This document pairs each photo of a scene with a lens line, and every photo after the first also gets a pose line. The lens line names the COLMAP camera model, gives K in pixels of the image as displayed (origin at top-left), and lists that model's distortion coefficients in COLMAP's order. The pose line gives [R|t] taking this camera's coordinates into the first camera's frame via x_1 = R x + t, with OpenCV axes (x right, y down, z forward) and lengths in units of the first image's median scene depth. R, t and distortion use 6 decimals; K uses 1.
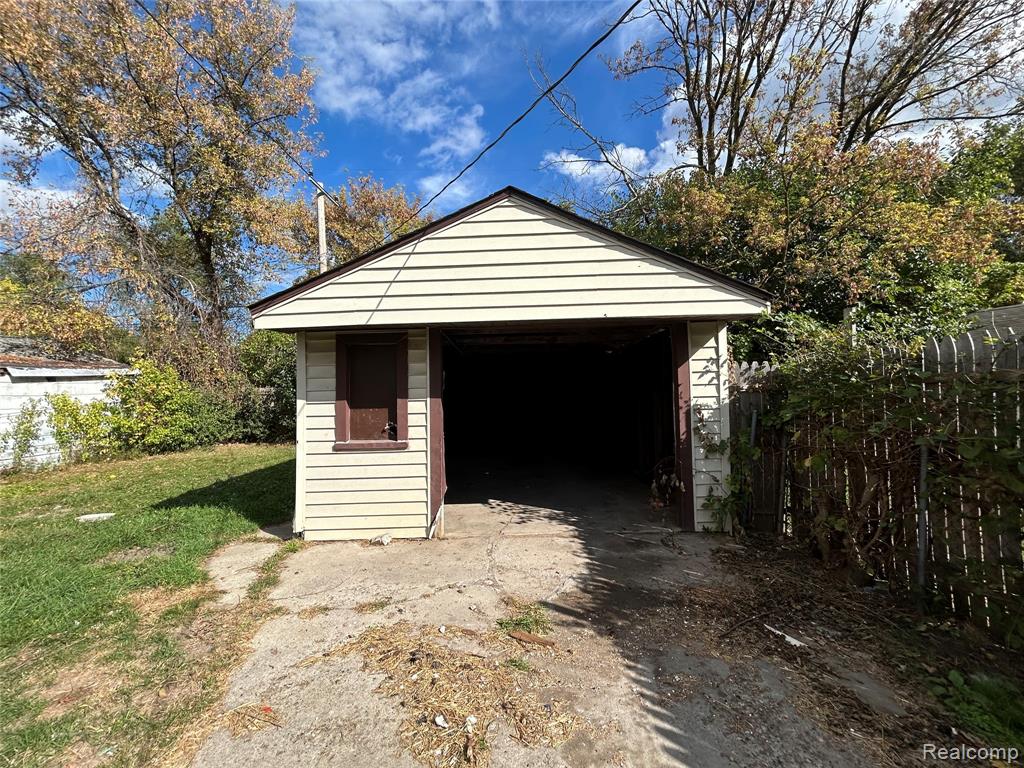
lens RADIAL K [[417.2, 0, 512.0], [0, 417.2, 384.0], [0, 0, 1]] dist [-0.015858, 0.000234]
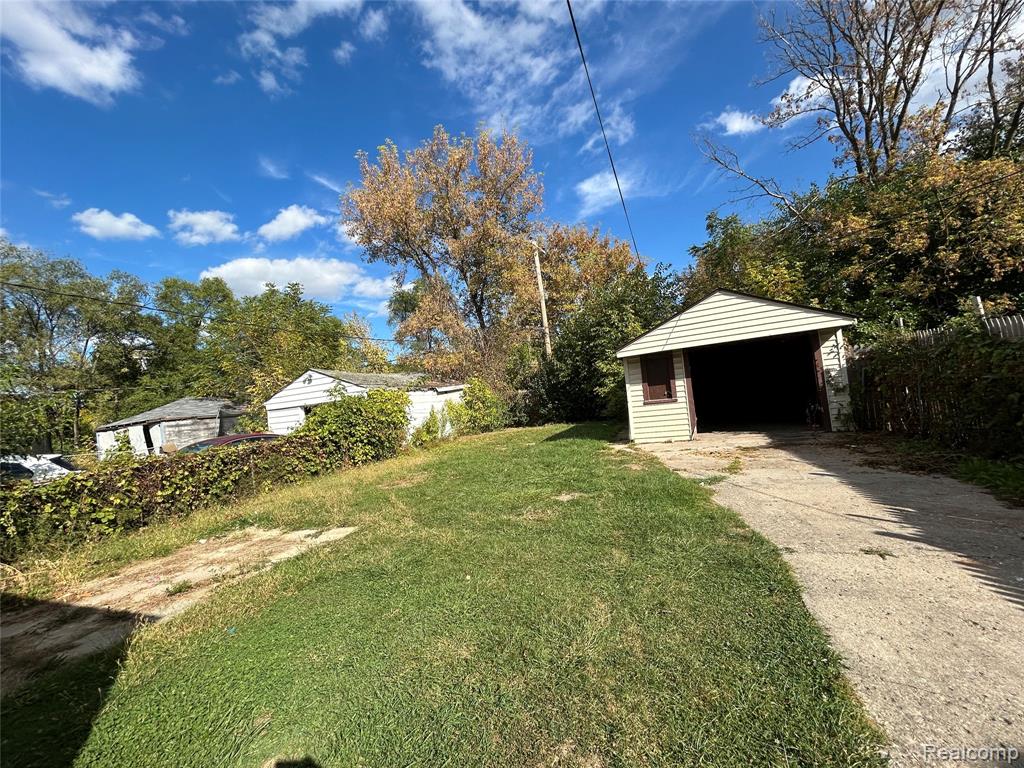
lens RADIAL K [[417.2, 0, 512.0], [0, 417.2, 384.0], [0, 0, 1]] dist [-0.015858, 0.000234]
pose [[0.919589, -0.089888, -0.382461, -0.202805], [0.092586, 0.995640, -0.011387, 0.002452], [0.381817, -0.024939, 0.923902, -1.442261]]
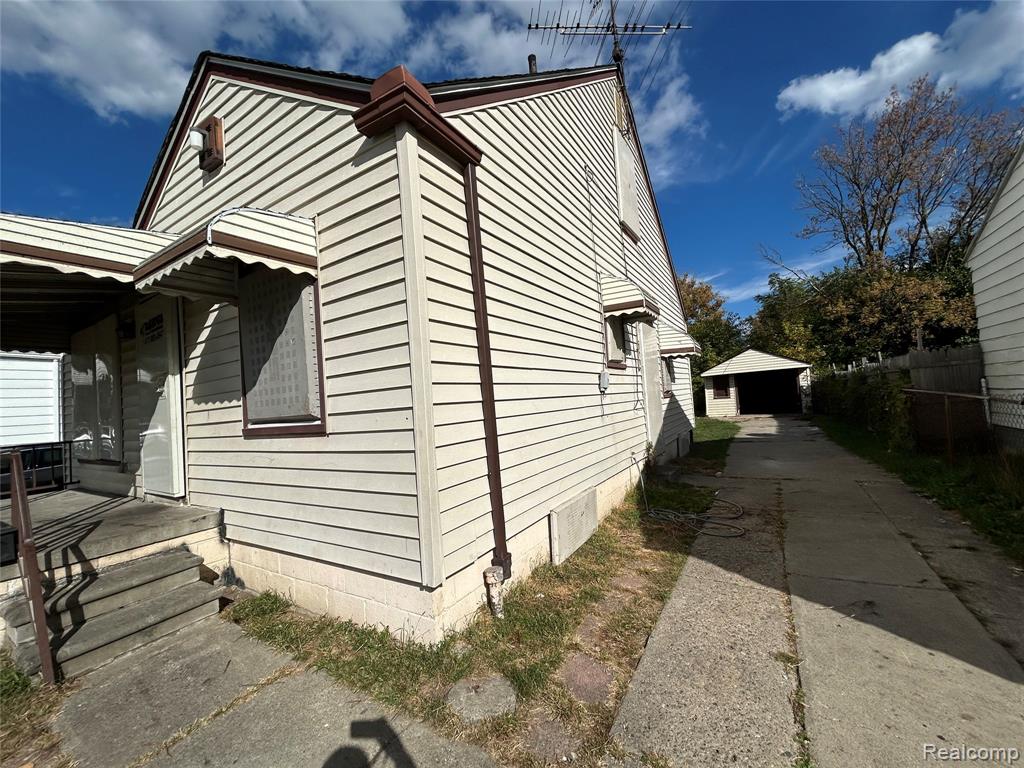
lens RADIAL K [[417.2, 0, 512.0], [0, 417.2, 384.0], [0, 0, 1]] dist [-0.015858, 0.000234]
pose [[0.845575, -0.061336, -0.530322, 0.170365], [0.054177, 0.998108, -0.029056, -0.005371], [0.531101, -0.004163, 0.847298, -4.414827]]
